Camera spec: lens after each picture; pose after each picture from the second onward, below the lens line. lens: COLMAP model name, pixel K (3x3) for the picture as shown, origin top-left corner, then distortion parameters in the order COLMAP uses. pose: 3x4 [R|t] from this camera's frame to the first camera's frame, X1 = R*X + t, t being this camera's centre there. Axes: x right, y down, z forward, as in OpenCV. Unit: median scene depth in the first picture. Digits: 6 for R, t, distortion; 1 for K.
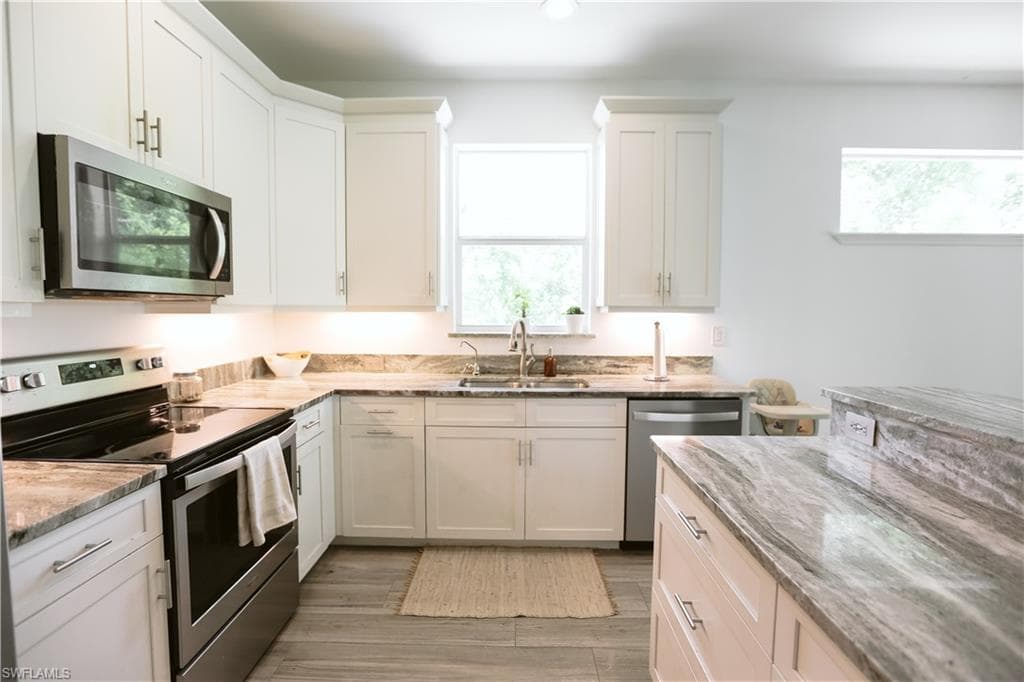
lens RADIAL K [[487.1, 0, 512.0], [0, 487.1, 341.0], [0, 0, 1]] dist [-0.051076, 0.018680]
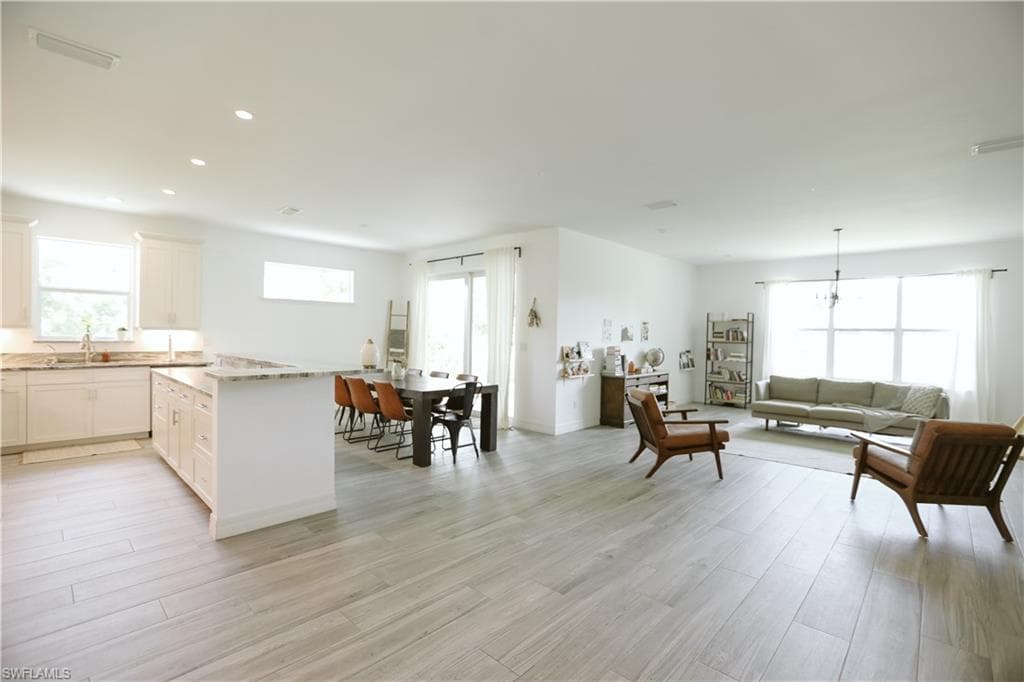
lens RADIAL K [[467.2, 0, 509.8], [0, 467.2, 337.8], [0, 0, 1]] dist [-0.045007, 0.015123]
pose [[0.681265, 0.000879, 0.732036, -0.166880], [0.035169, 0.998805, -0.033930, 0.099601], [-0.731192, 0.048861, 0.680420, -1.537771]]
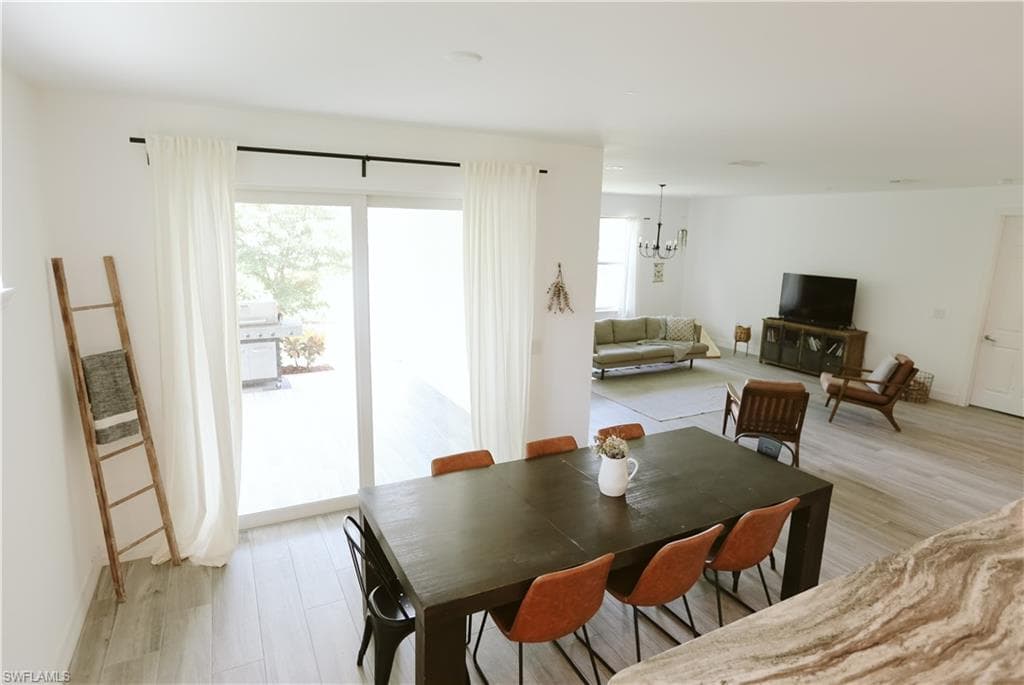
lens RADIAL K [[565.8, 0, 515.0], [0, 565.8, 338.4], [0, 0, 1]] dist [-0.059345, 0.047163]
pose [[-0.476753, -0.182743, 0.859832, 0.212919], [0.033997, 0.973587, 0.225769, -0.329356], [-0.878380, 0.136868, -0.457948, 0.798701]]
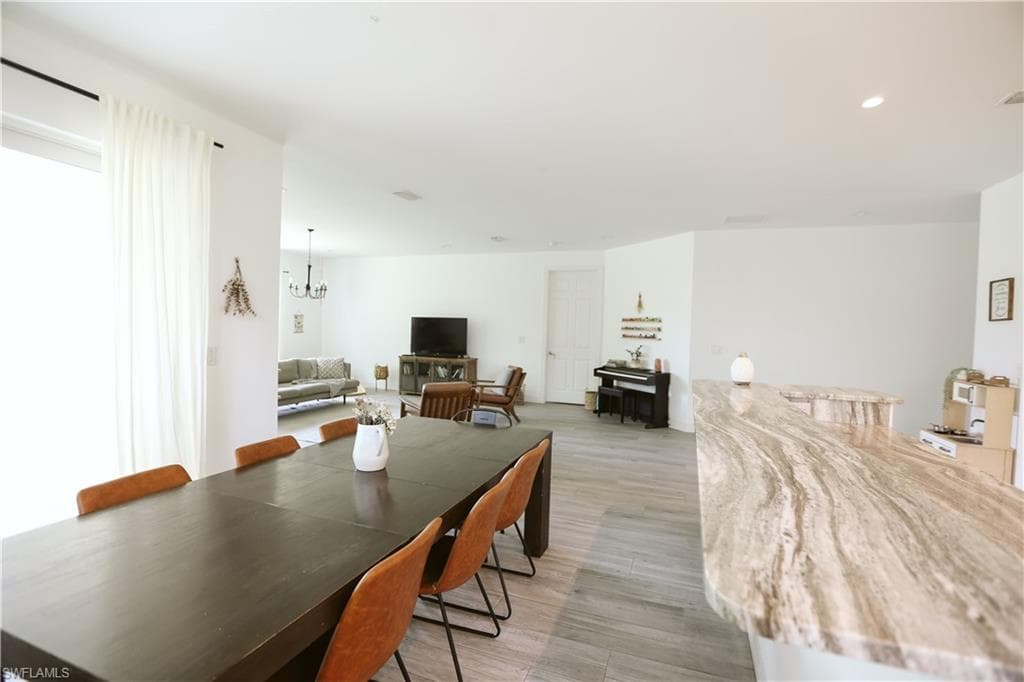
lens RADIAL K [[474.0, 0, 509.4], [0, 474.0, 338.2], [0, 0, 1]] dist [-0.060674, 0.023356]
pose [[-0.940087, -0.038783, 0.338722, 0.549033], [-0.007922, 0.995726, 0.092020, -0.080028], [-0.340843, 0.083824, -0.936376, 0.784959]]
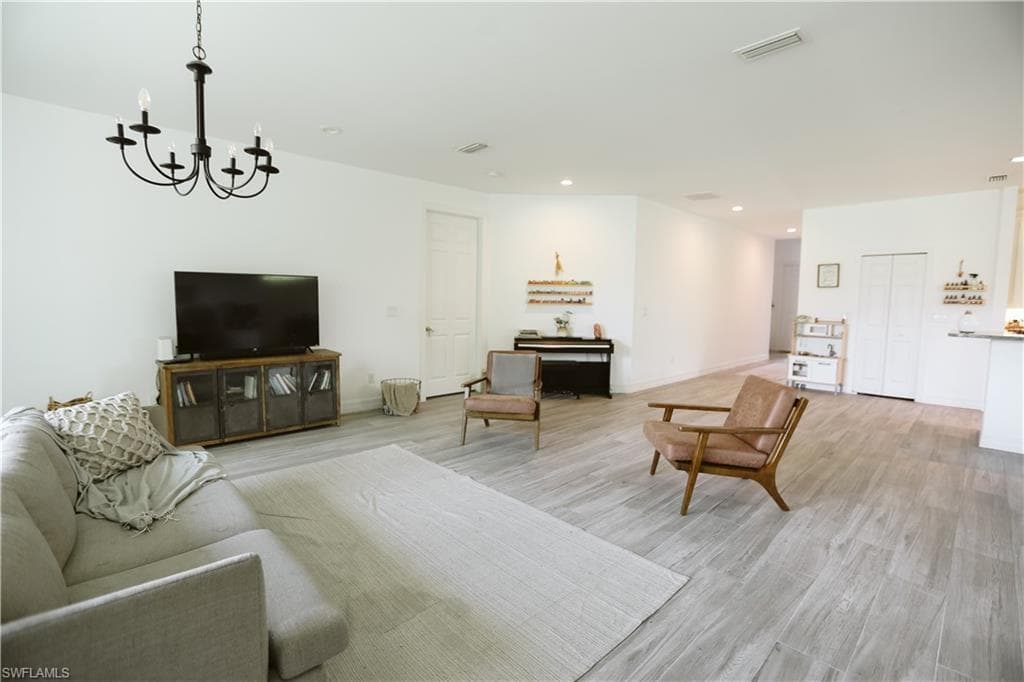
lens RADIAL K [[467.2, 0, 509.8], [0, 467.2, 337.8], [0, 0, 1]] dist [-0.045007, 0.015123]
pose [[-0.716134, 0.044948, -0.696514, 2.560117], [-0.063362, 0.989617, 0.129010, 0.040398], [0.695081, 0.136521, -0.705851, -0.423160]]
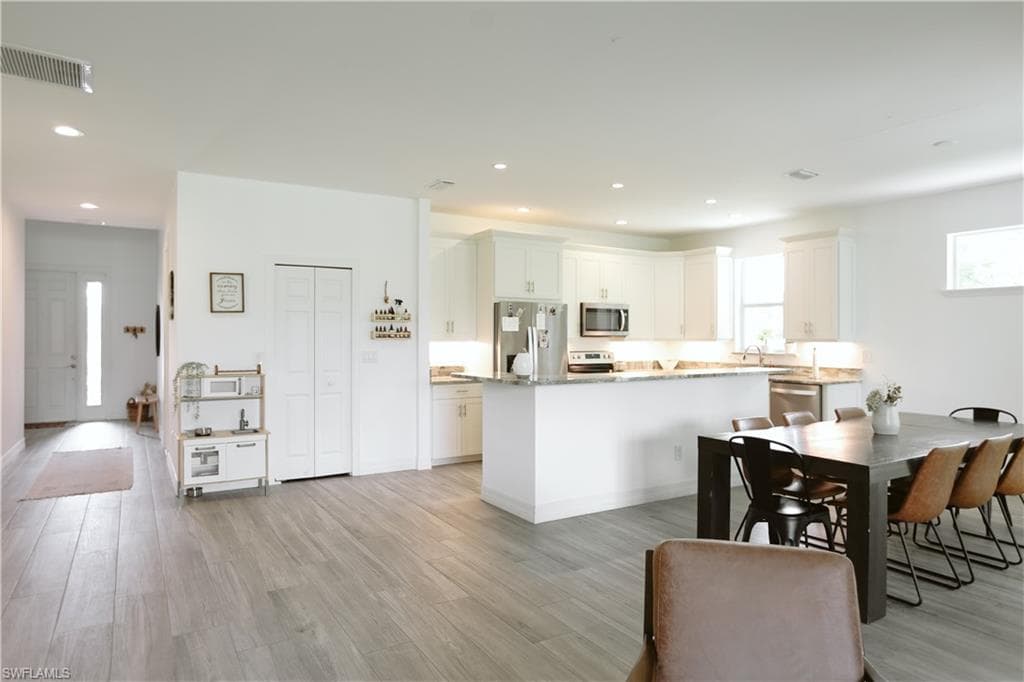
lens RADIAL K [[625.8, 0, 507.6], [0, 625.8, 337.5], [0, 0, 1]] dist [-0.042300, 0.050720]
pose [[0.530825, -0.001415, -0.847480, 1.728790], [-0.057598, 0.997626, -0.037743, 0.082044], [0.845522, 0.068849, 0.529483, -1.285874]]
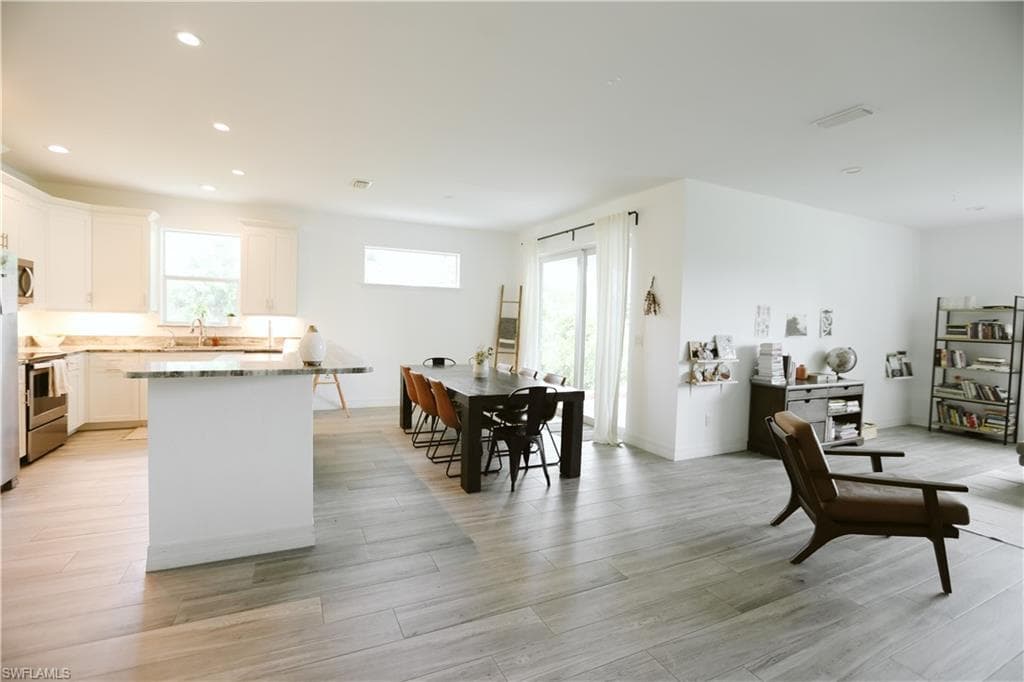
lens RADIAL K [[467.2, 0, 509.8], [0, 467.2, 337.8], [0, 0, 1]] dist [-0.045007, 0.015123]
pose [[0.895541, 0.004003, 0.444960, 0.349663], [0.006265, 0.999747, -0.021603, 0.091951], [-0.444934, 0.022134, 0.895290, -1.379245]]
